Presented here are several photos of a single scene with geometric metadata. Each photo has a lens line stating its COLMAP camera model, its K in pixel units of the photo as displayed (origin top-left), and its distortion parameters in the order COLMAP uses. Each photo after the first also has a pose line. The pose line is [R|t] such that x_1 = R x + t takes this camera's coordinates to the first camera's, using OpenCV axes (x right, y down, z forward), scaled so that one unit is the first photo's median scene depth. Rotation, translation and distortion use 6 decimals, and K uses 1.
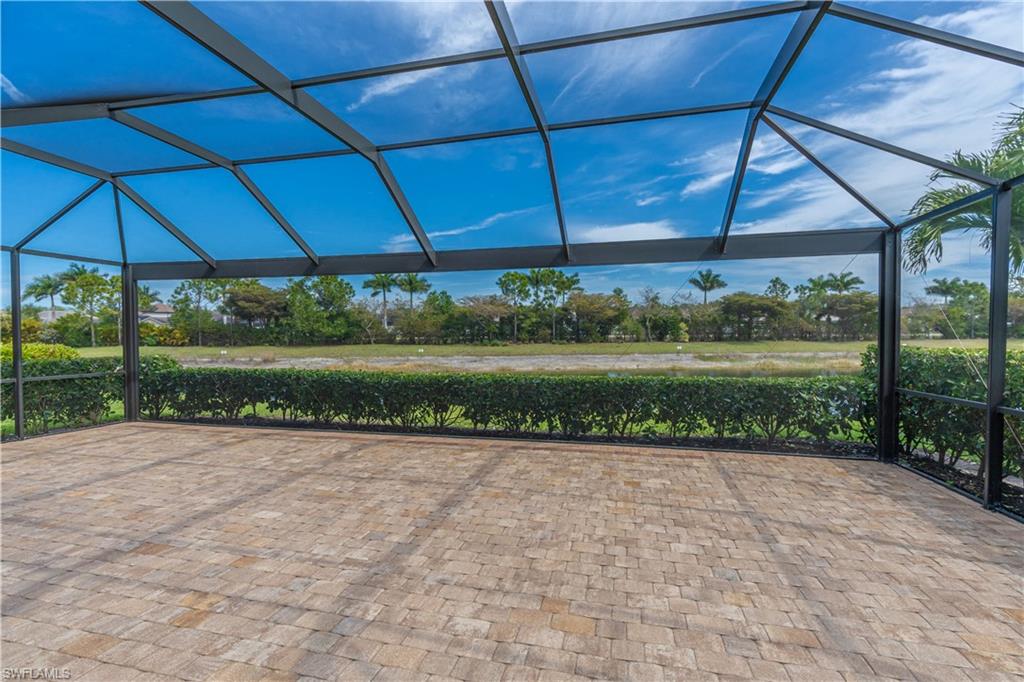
lens RADIAL K [[464.0, 0, 501.8], [0, 464.0, 341.2], [0, 0, 1]] dist [-0.003299, -0.000181]
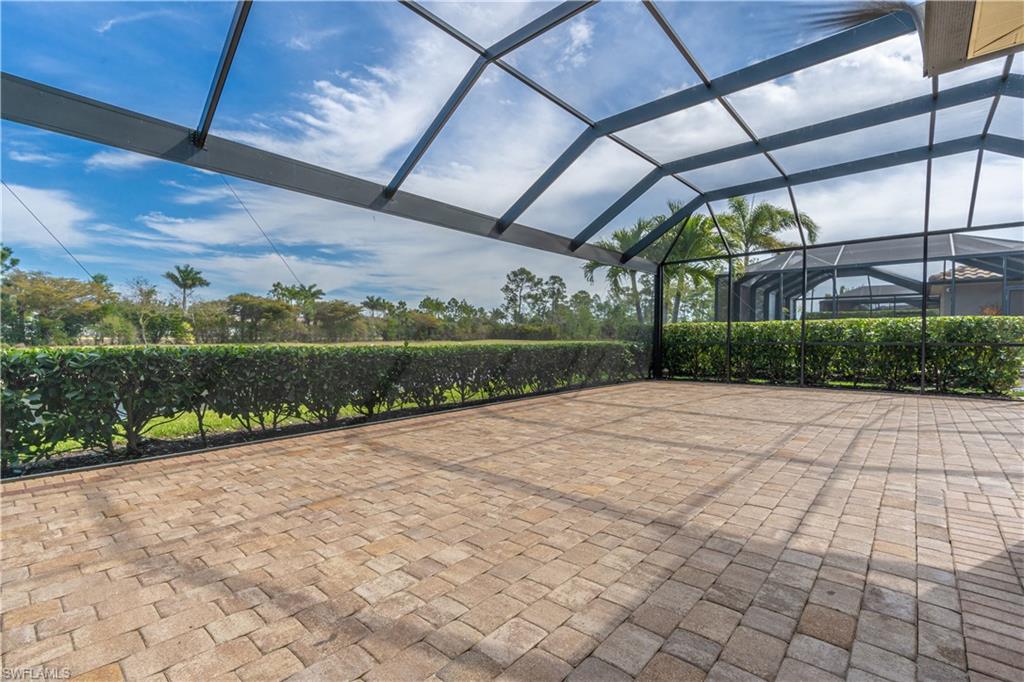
lens RADIAL K [[464.0, 0, 501.8], [0, 464.0, 341.2], [0, 0, 1]] dist [-0.003299, -0.000181]
pose [[0.468519, -0.003902, 0.883445, -0.110249], [0.013993, 0.999898, -0.003004, 0.007643], [-0.883343, 0.013769, 0.468526, 0.055122]]
